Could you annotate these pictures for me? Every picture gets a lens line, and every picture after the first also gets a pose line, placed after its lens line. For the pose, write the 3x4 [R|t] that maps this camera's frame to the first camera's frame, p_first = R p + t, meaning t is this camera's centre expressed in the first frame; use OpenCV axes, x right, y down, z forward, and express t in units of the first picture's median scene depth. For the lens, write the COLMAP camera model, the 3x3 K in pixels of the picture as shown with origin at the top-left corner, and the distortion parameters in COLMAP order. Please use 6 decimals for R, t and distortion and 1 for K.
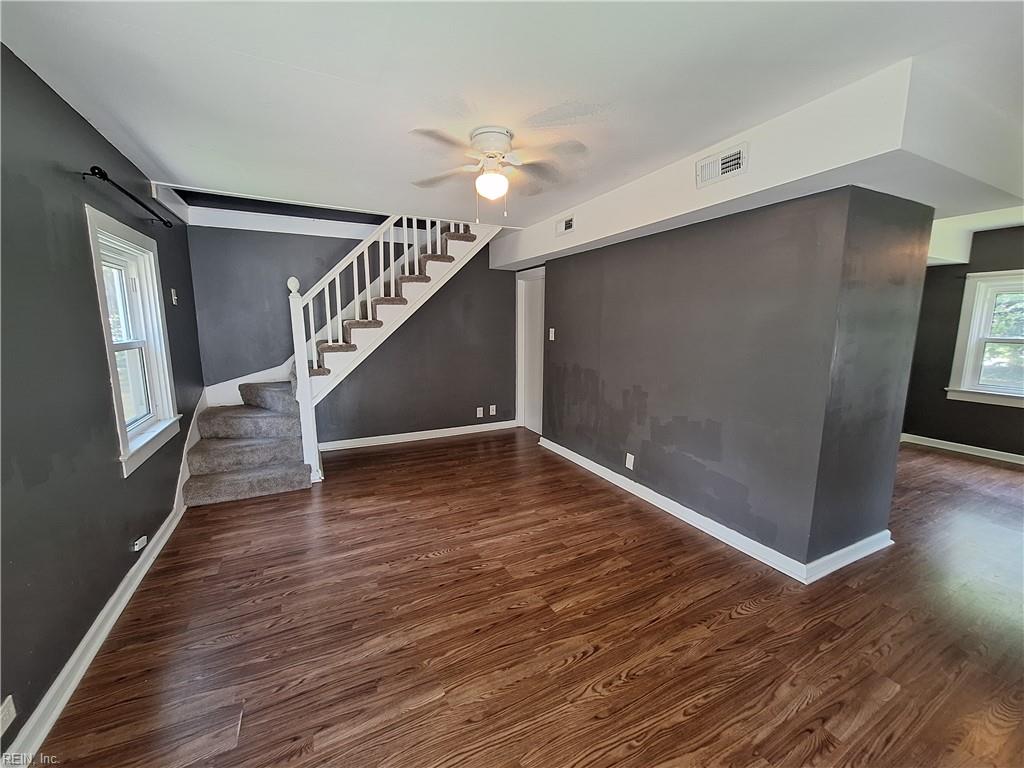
lens RADIAL K [[404.1, 0, 512.8], [0, 404.1, 380.0], [0, 0, 1]] dist [-0.001408, 0.000188]
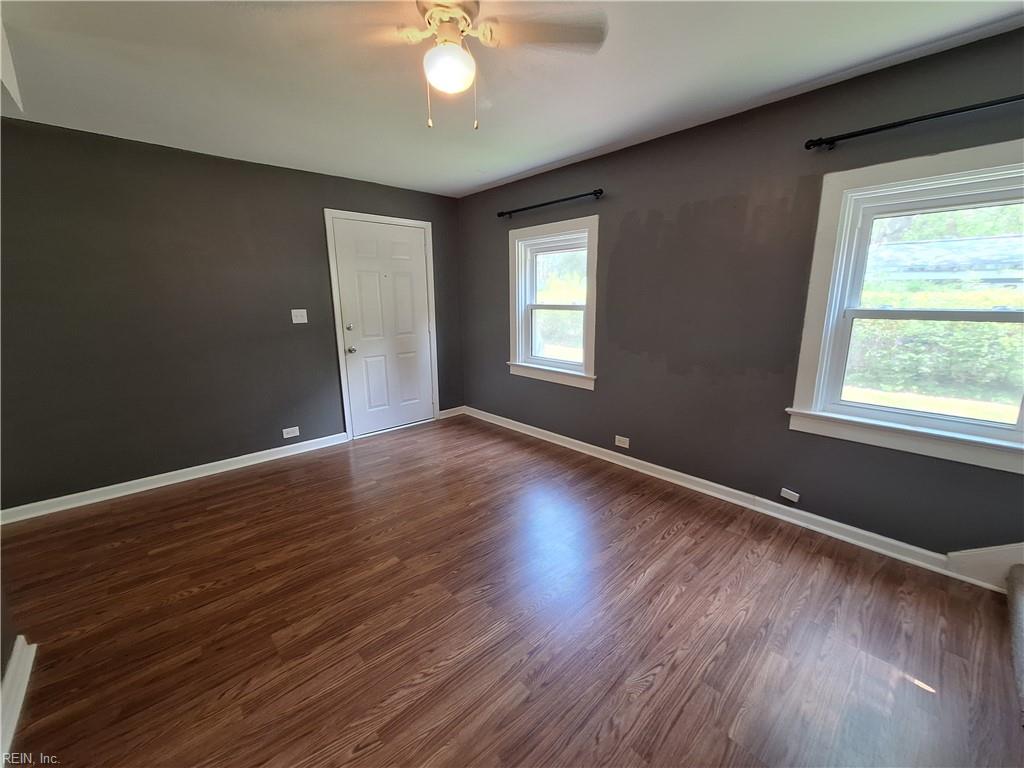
lens RADIAL K [[408.2, 0, 512.0], [0, 408.2, 384.0], [0, 0, 1]] dist [-0.002461, 0.000013]
pose [[-0.964466, 0.060932, -0.257083, 0.050750], [-0.031587, 0.939471, 0.341170, -0.222773], [0.262310, 0.337167, -0.904164, 1.713905]]
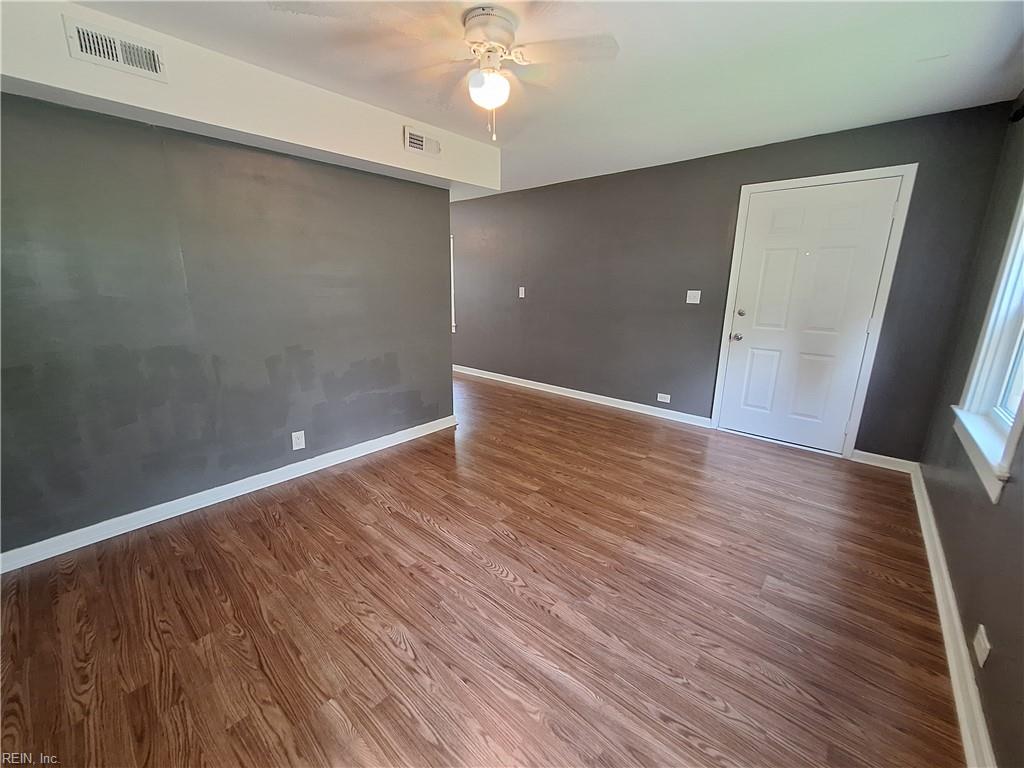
lens RADIAL K [[404.1, 0, 512.8], [0, 404.1, 380.0], [0, 0, 1]] dist [-0.001408, 0.000188]
pose [[-0.365857, -0.227446, 0.902451, -0.891302], [0.121744, 0.949649, 0.288697, -0.151328], [-0.922674, 0.215490, -0.319745, 1.282497]]
